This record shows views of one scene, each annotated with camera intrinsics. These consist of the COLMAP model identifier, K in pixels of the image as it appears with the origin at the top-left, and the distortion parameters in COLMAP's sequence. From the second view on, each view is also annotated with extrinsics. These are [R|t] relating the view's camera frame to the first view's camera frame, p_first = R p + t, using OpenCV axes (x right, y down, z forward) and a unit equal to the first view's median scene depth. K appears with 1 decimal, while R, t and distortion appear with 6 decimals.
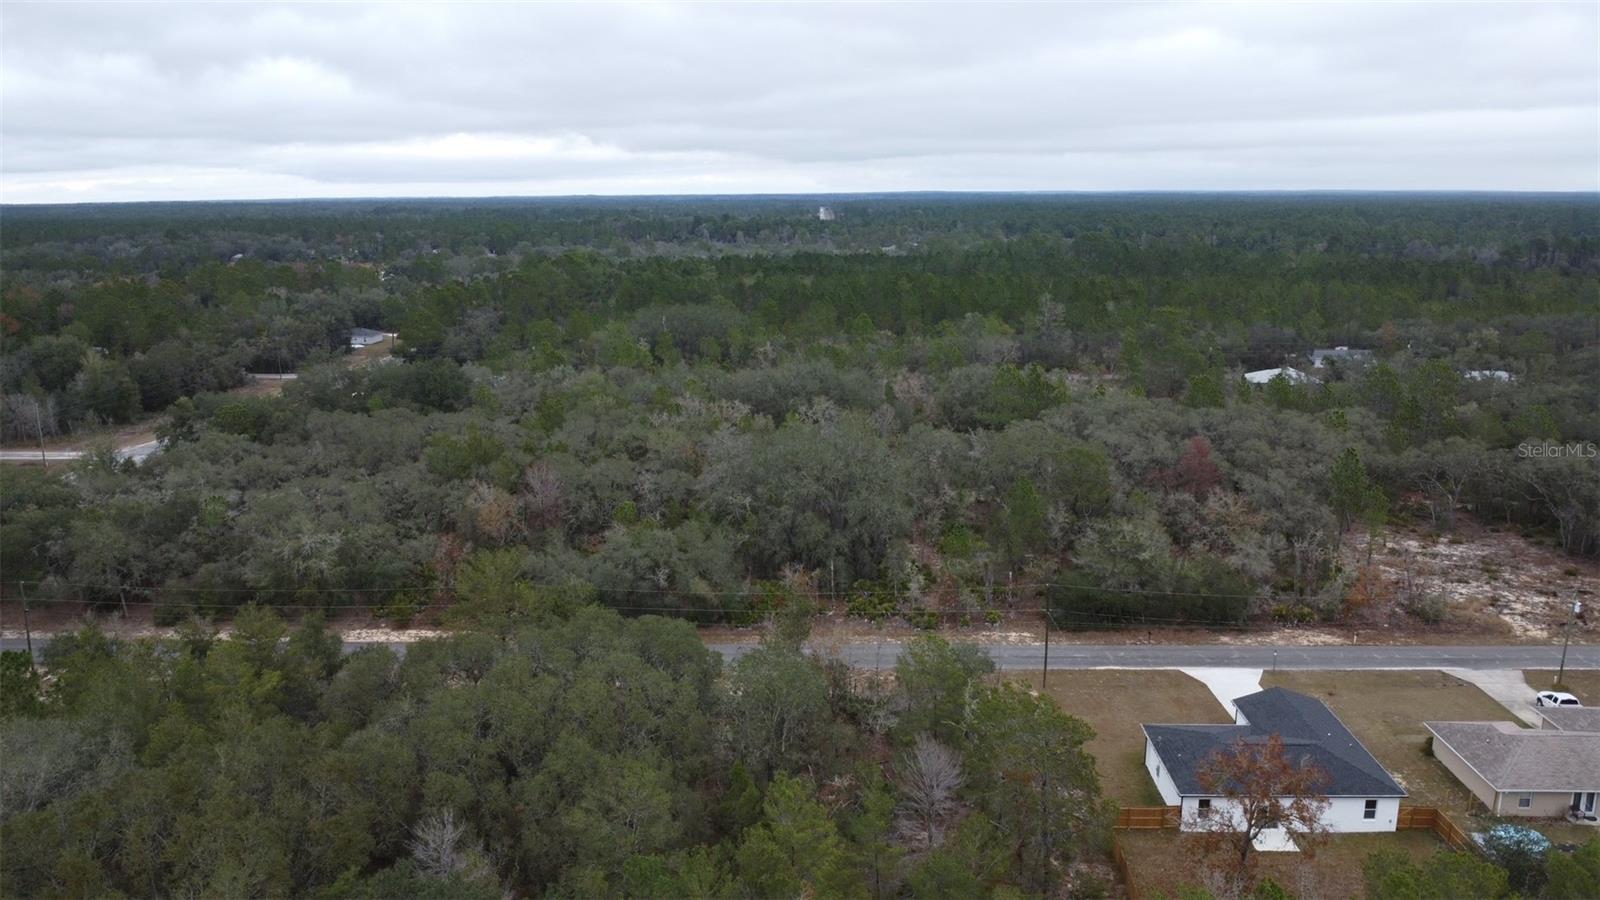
lens RADIAL K [[1161.4, 0, 792.3], [0, 1161.4, 441.2], [0, 0, 1]] dist [-0.031328, -0.002433]
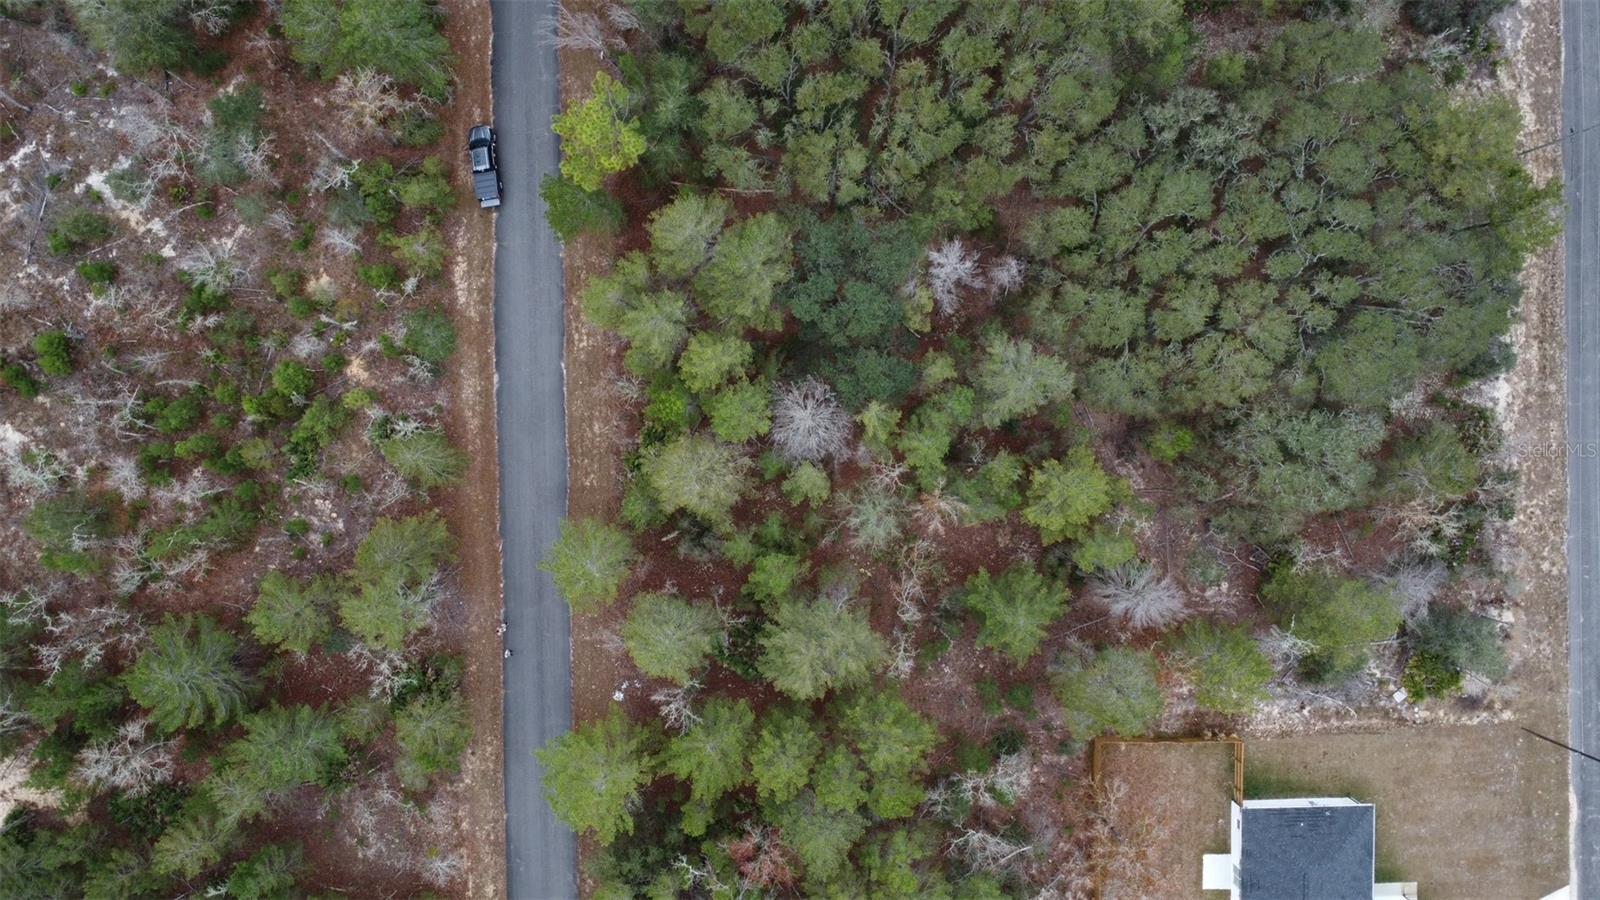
lens RADIAL K [[1161.4, 0, 792.3], [0, 1161.4, 441.2], [0, 0, 1]] dist [-0.031328, -0.002433]
pose [[0.055356, 0.998104, 0.026897, -0.097741], [-0.219008, -0.014144, 0.975621, -0.778397], [0.974152, -0.059897, 0.217810, 0.351302]]
